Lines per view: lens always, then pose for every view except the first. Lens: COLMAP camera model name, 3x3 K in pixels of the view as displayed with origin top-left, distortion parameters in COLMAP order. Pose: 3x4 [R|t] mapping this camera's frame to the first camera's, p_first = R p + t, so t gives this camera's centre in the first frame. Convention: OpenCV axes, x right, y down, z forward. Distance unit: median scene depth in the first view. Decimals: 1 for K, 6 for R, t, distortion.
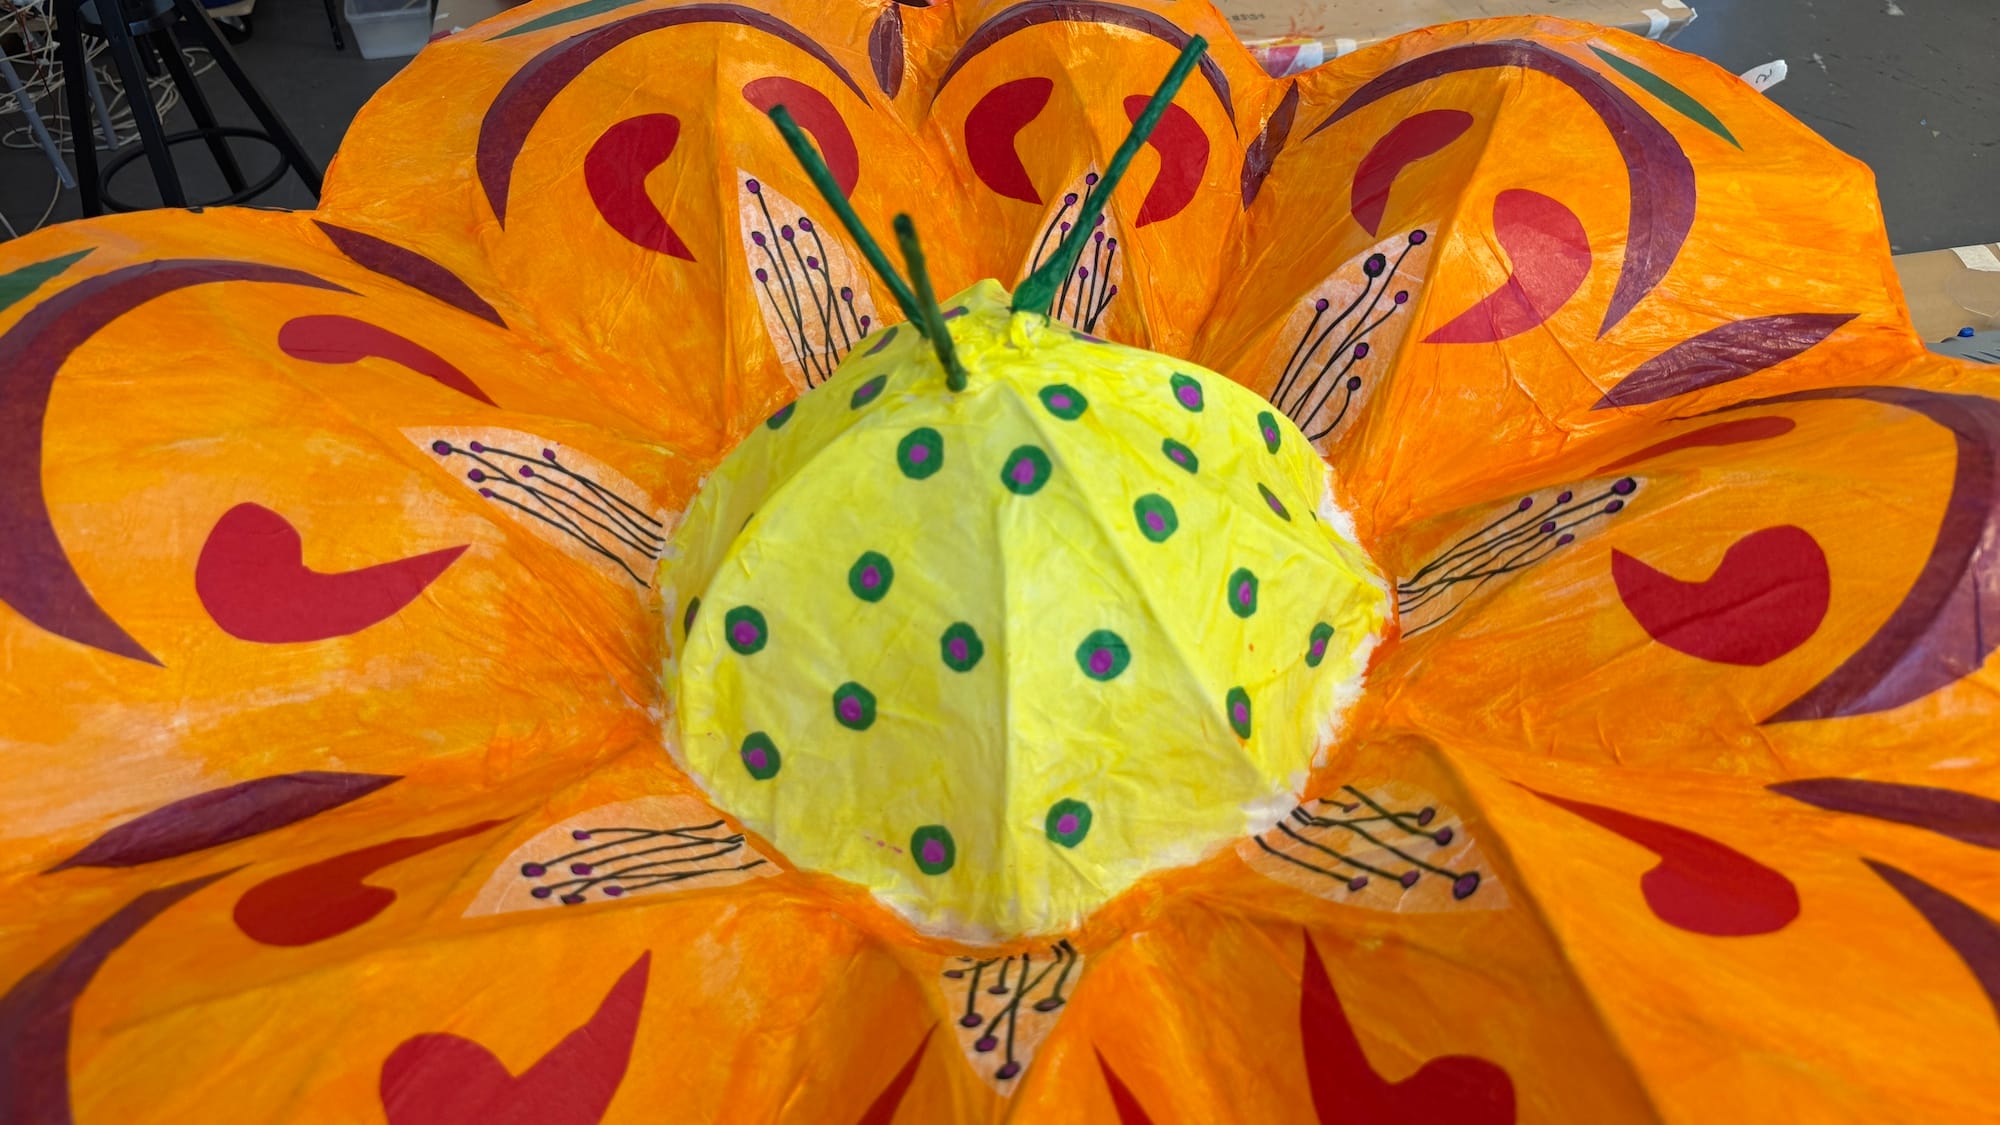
lens RADIAL K [[1429.0, 0, 1000.3], [0, 1429.0, 582.8], [0, 0, 1]] dist [0.002815, -0.009383]
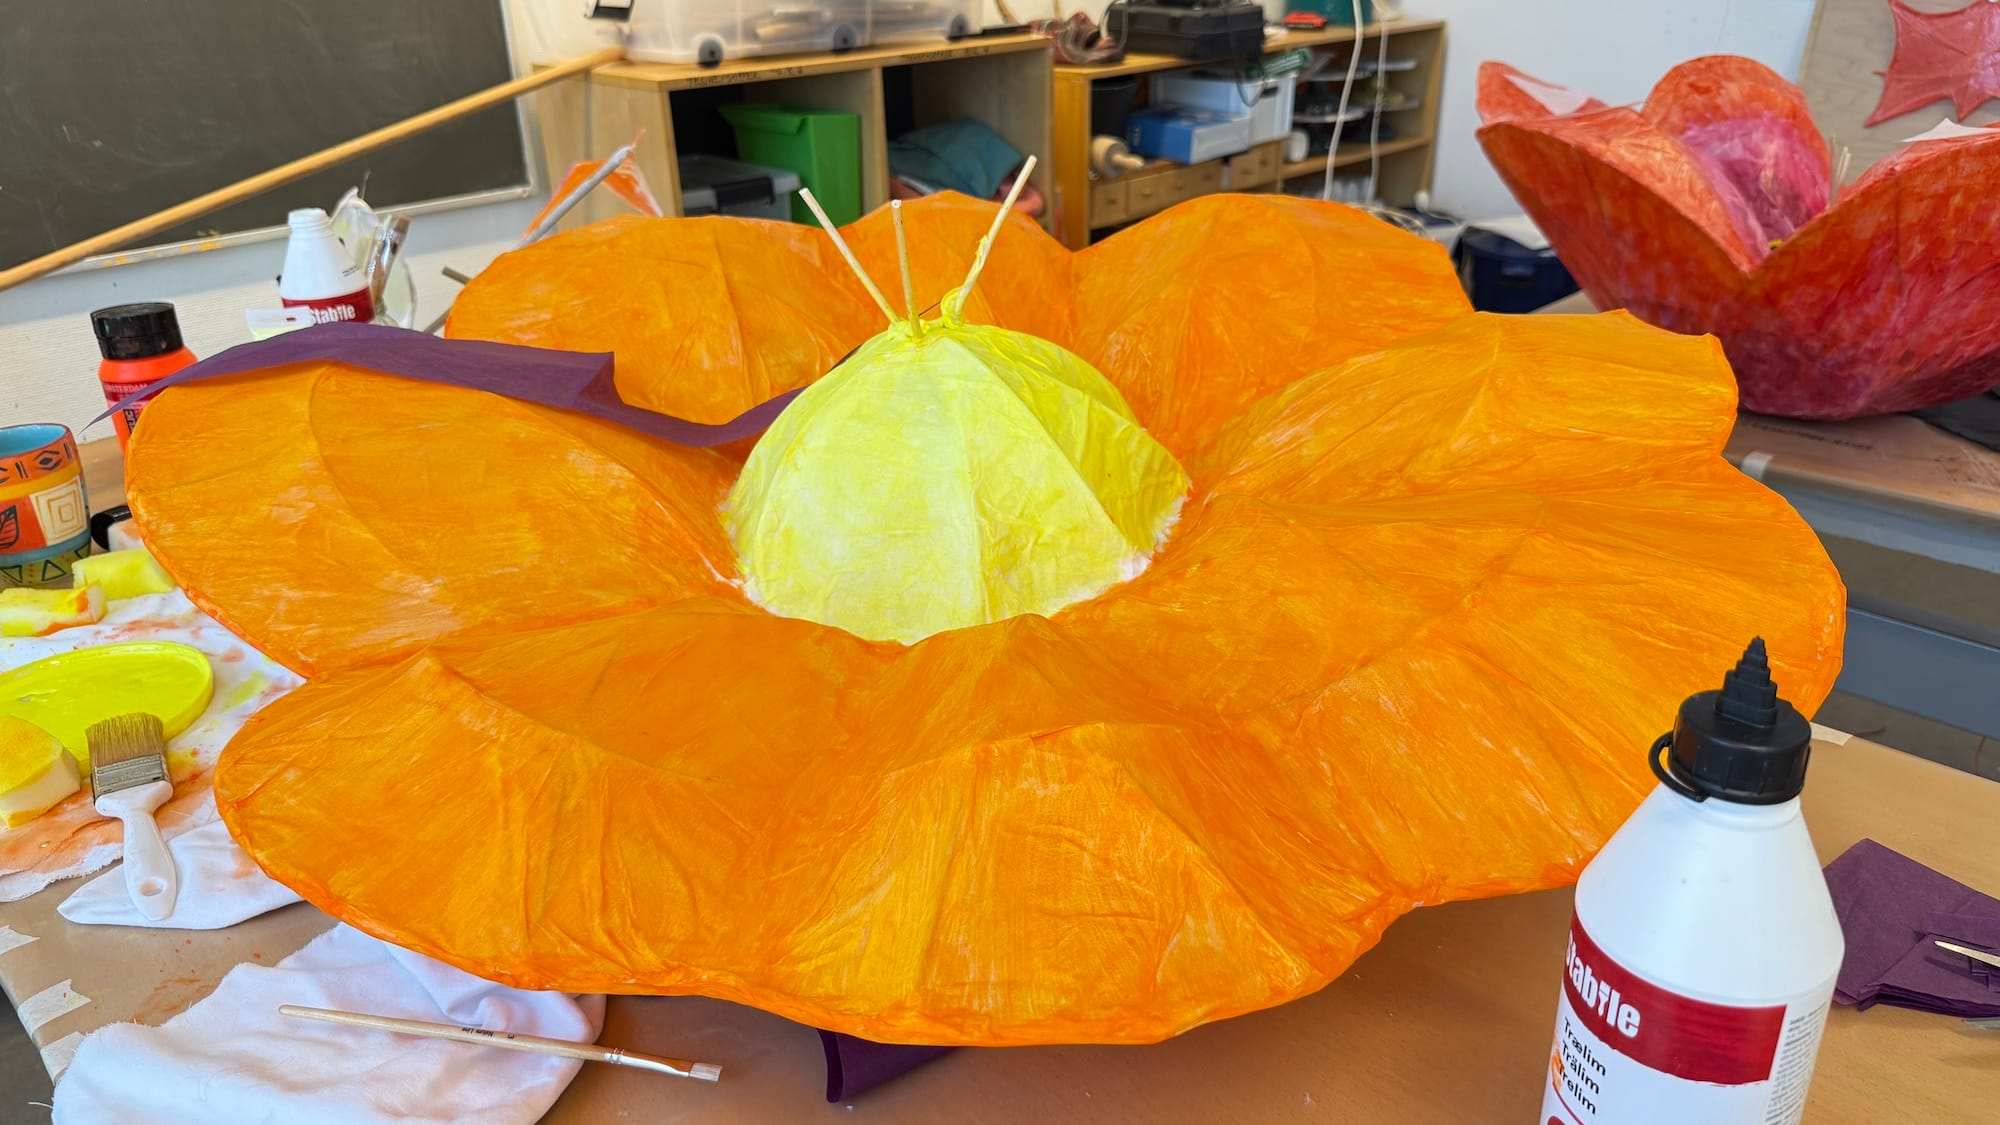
lens RADIAL K [[1429.0, 0, 1000.3], [0, 1429.0, 582.8], [0, 0, 1]] dist [0.002815, -0.009383]
pose [[0.990114, -0.066671, 0.123408, -0.158686], [0.094152, 0.968052, -0.232400, 0.503189], [-0.103971, 0.241722, 0.964759, -0.541756]]
